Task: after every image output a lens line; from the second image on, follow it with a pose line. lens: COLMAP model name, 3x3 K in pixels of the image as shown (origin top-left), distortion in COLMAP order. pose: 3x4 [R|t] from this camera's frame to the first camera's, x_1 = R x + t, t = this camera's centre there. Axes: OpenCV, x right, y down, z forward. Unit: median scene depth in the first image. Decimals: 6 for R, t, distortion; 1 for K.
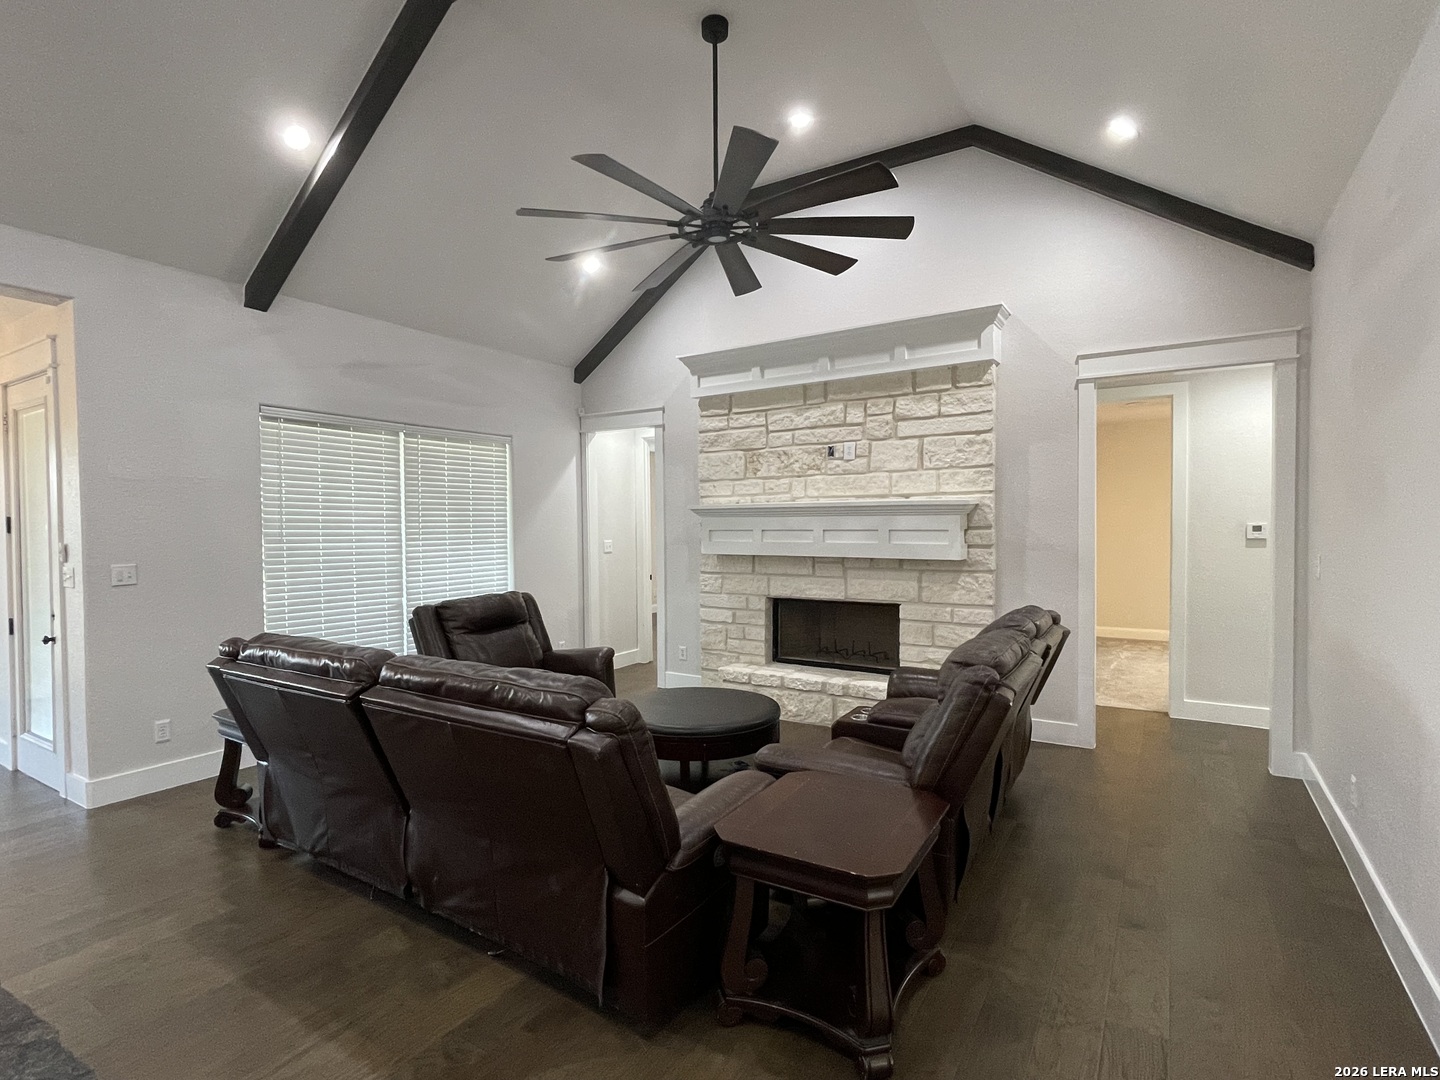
lens RADIAL K [[724.5, 0, 718.8], [0, 724.5, 540.7], [0, 0, 1]] dist [-0.000096, -0.001118]
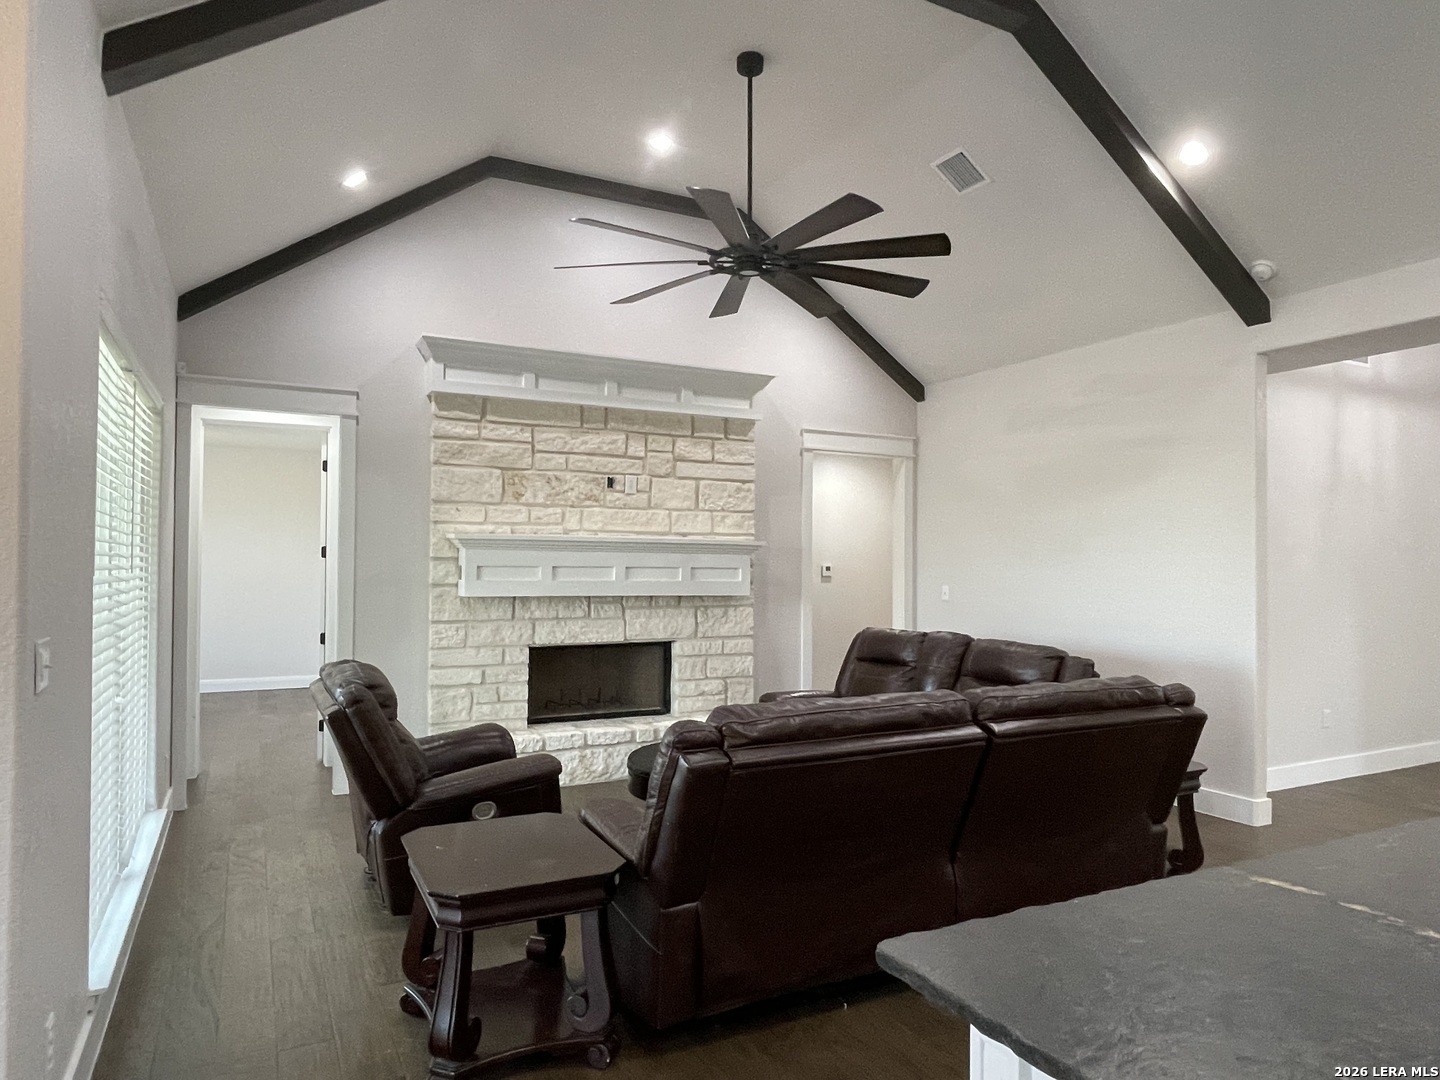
lens RADIAL K [[880.6, 0, 718.5], [0, 880.6, 539.3], [0, 0, 1]] dist [0.038880, 0.000328]
pose [[0.501493, 0.035289, 0.864442, -0.756657], [0.007910, 0.998939, -0.045368, 0.001933], [-0.865125, 0.029589, 0.500682, 0.315899]]
